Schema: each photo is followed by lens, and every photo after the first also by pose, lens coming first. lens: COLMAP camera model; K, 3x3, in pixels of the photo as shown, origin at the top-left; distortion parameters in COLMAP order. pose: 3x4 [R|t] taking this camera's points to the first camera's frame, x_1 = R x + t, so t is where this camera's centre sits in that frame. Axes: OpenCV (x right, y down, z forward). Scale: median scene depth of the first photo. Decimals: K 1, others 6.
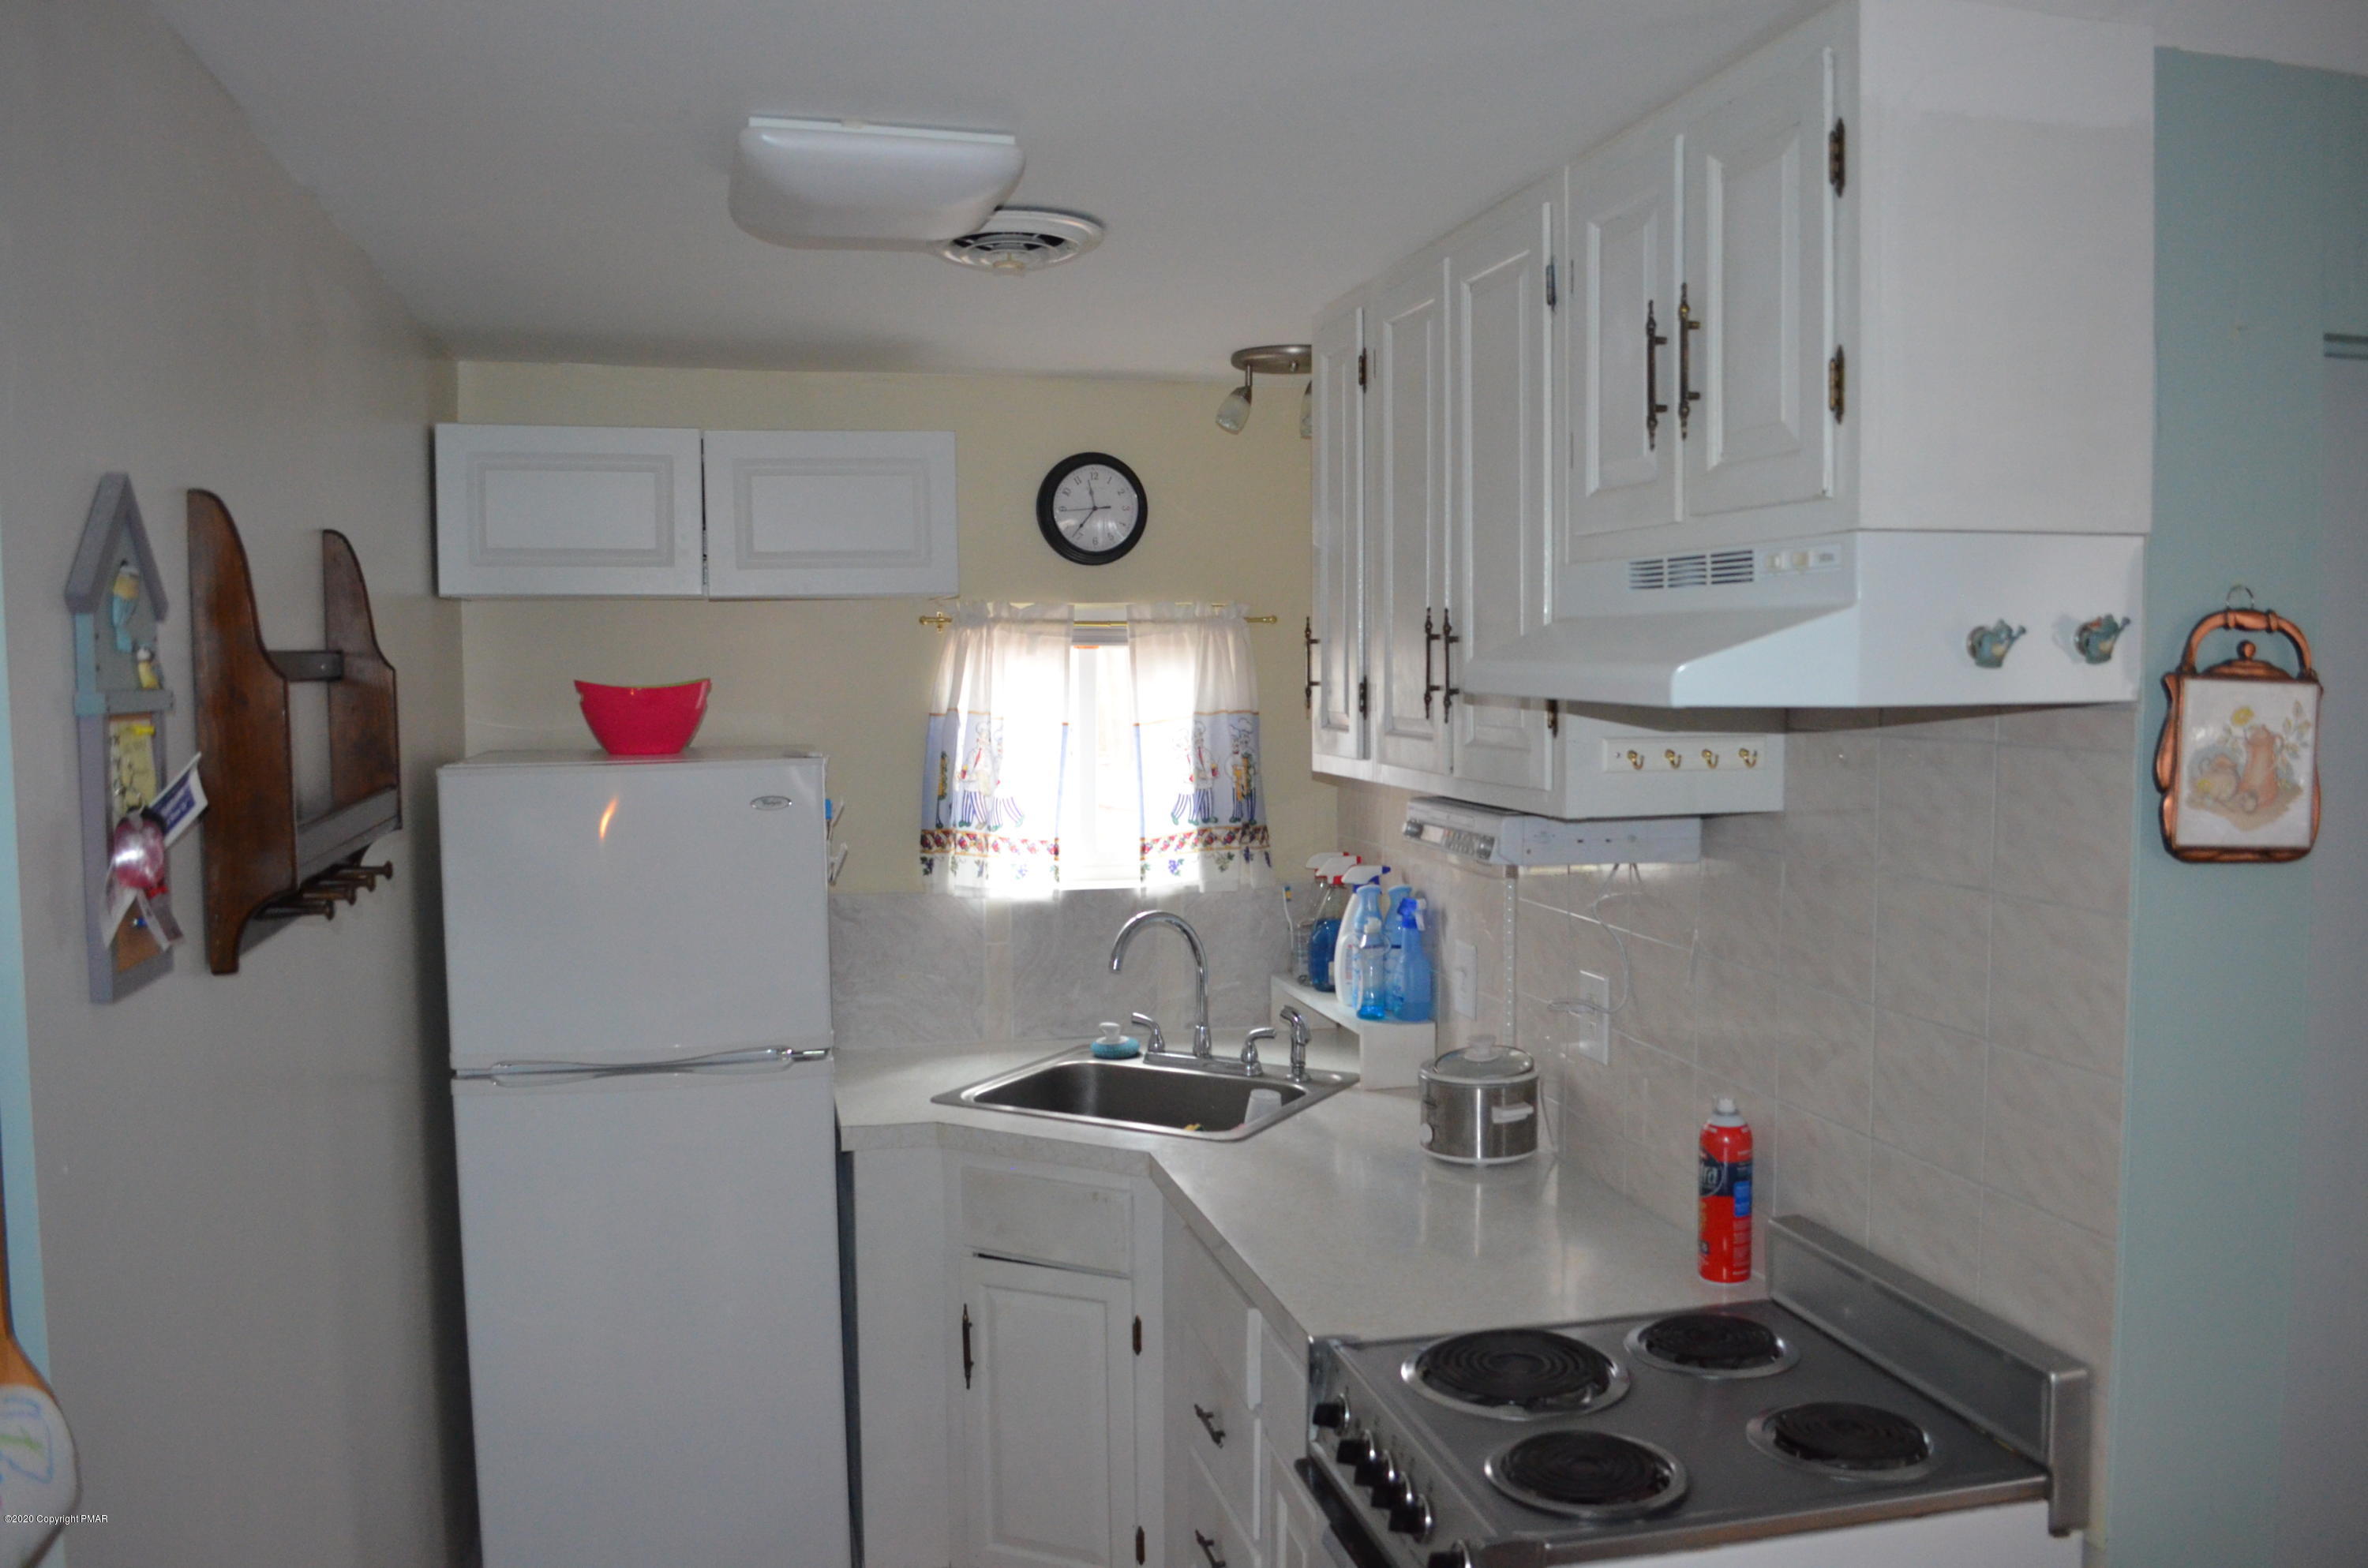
lens RADIAL K [[1841.8, 0, 1184.4], [0, 1841.8, 782.1], [0, 0, 1]] dist [-0.078938, 0.004678]
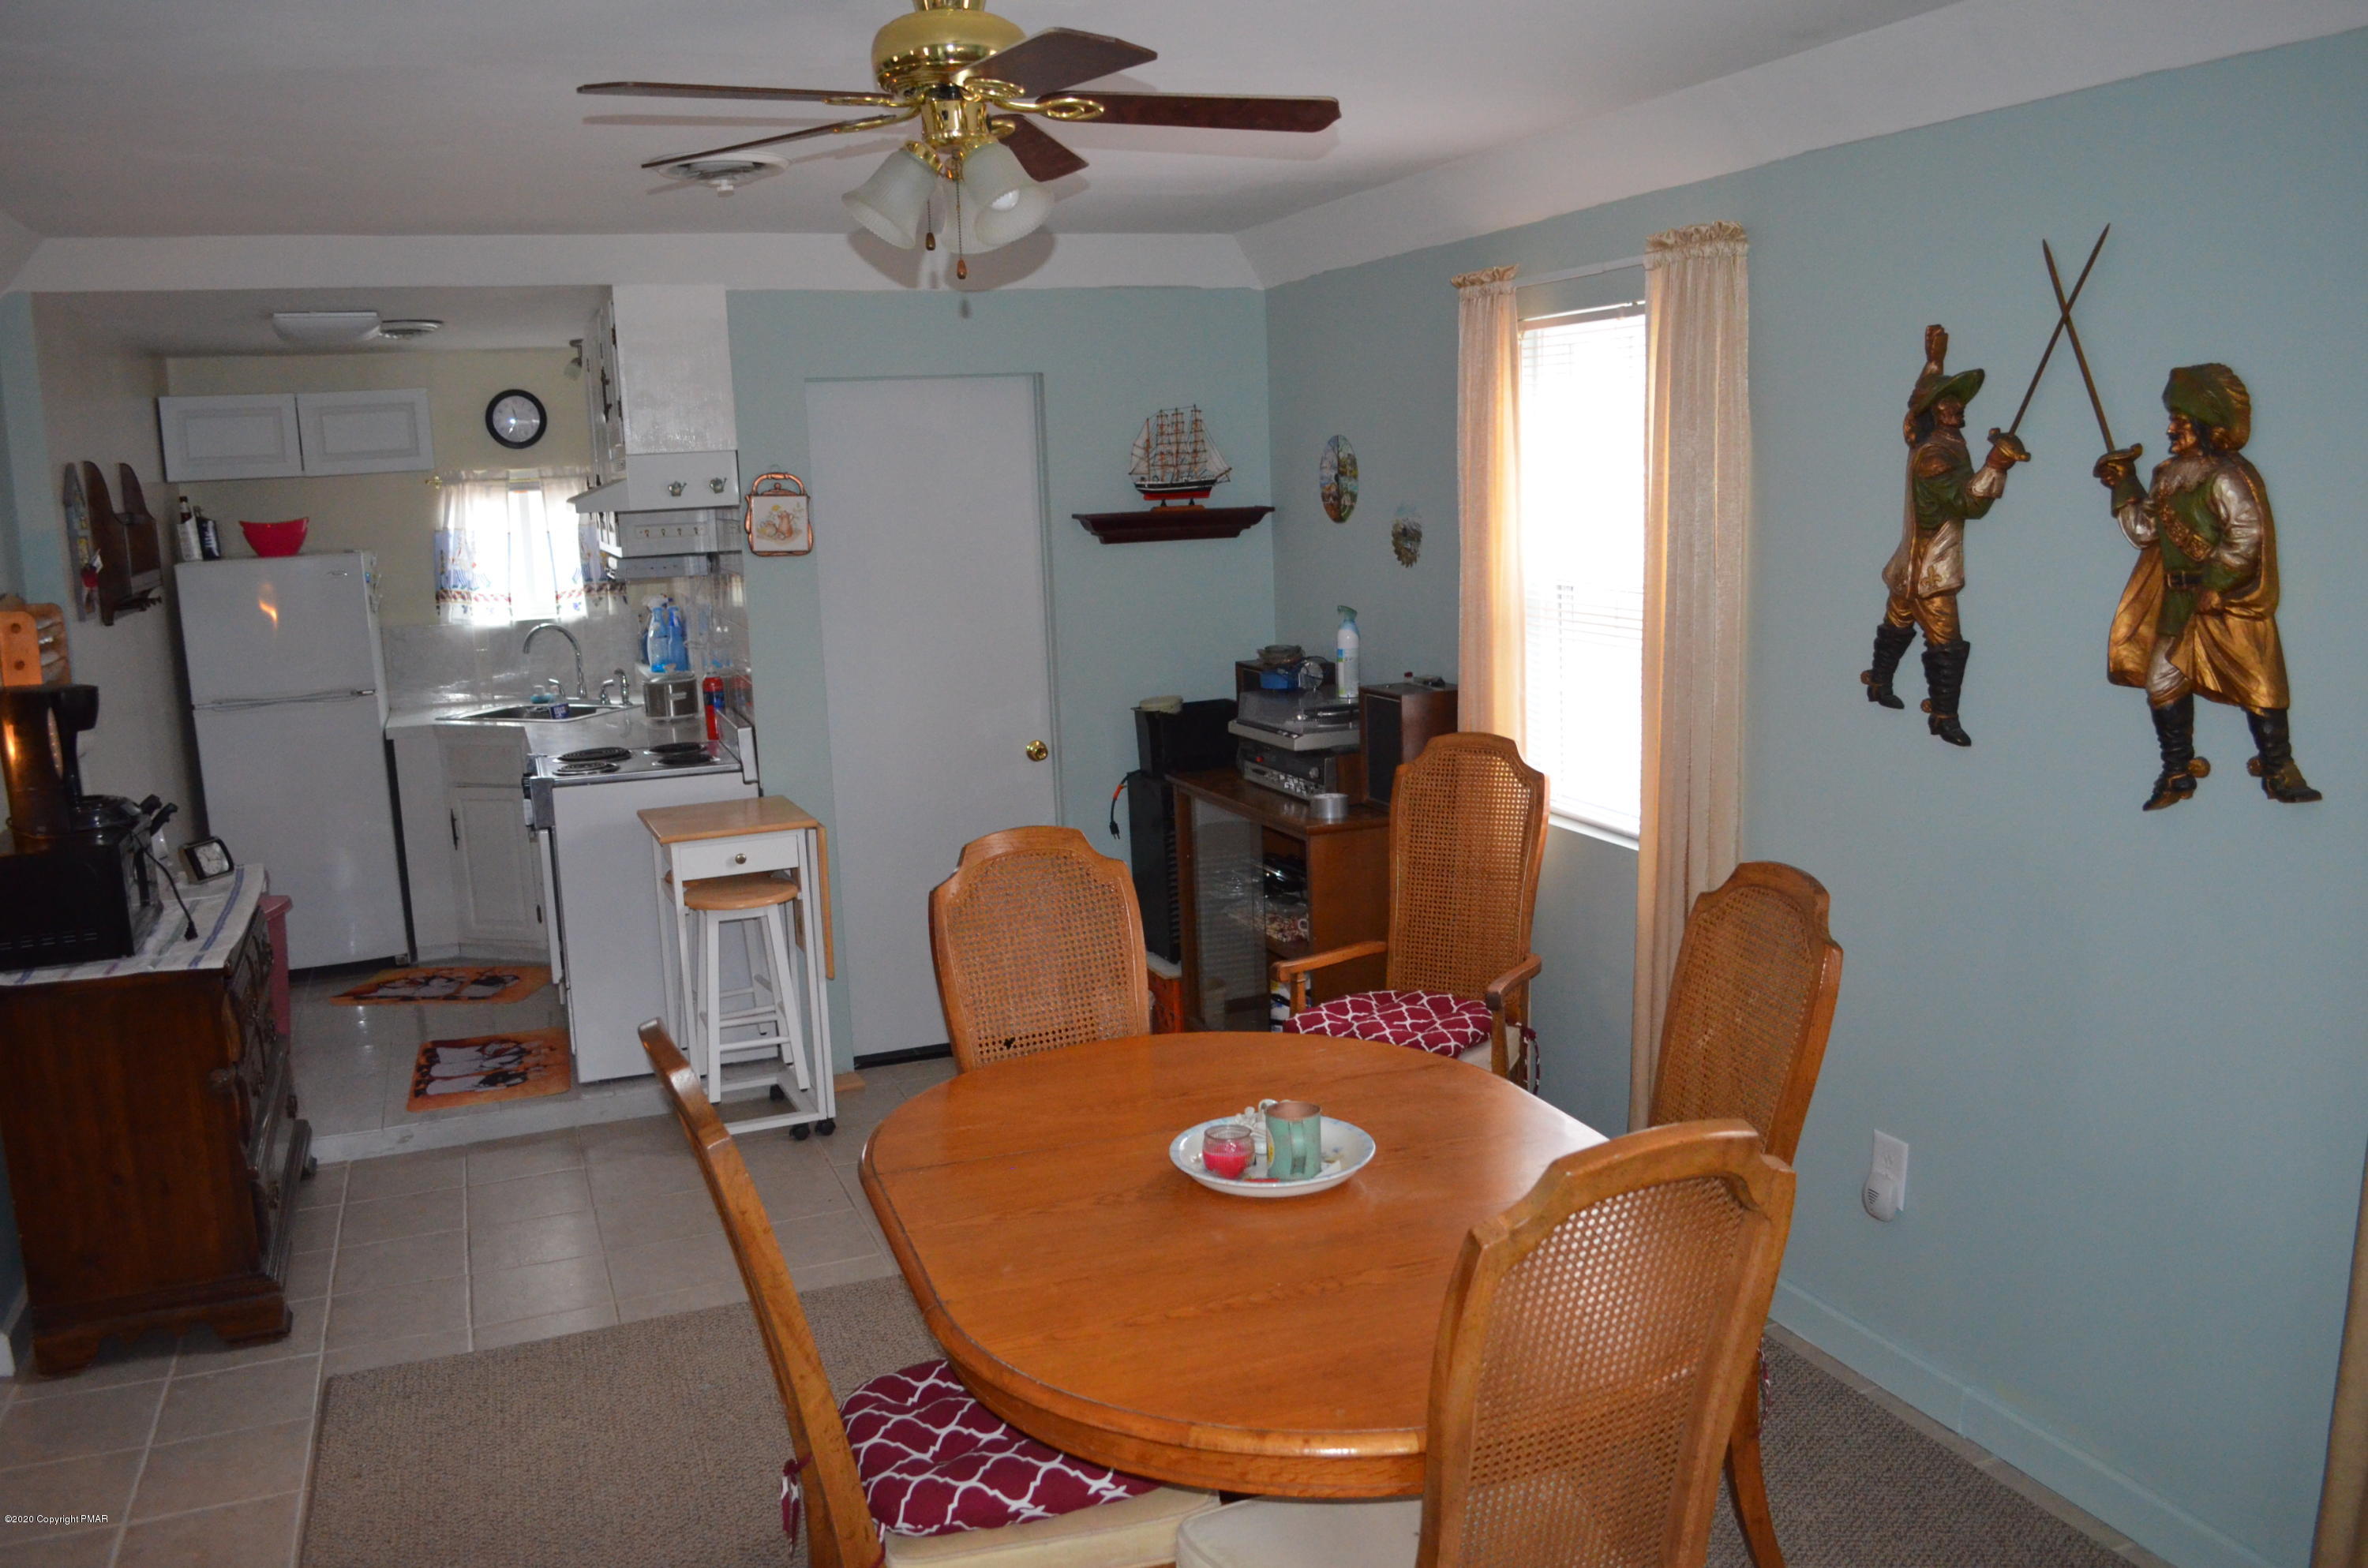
lens RADIAL K [[1841.8, 0, 1183.5], [0, 1841.8, 786.6], [0, 0, 1]] dist [-0.078938, 0.004678]
pose [[0.990845, -0.051451, 0.124815, 0.431570], [0.038571, 0.993881, 0.103504, 0.069884], [-0.129377, -0.097742, 0.986766, -1.116207]]
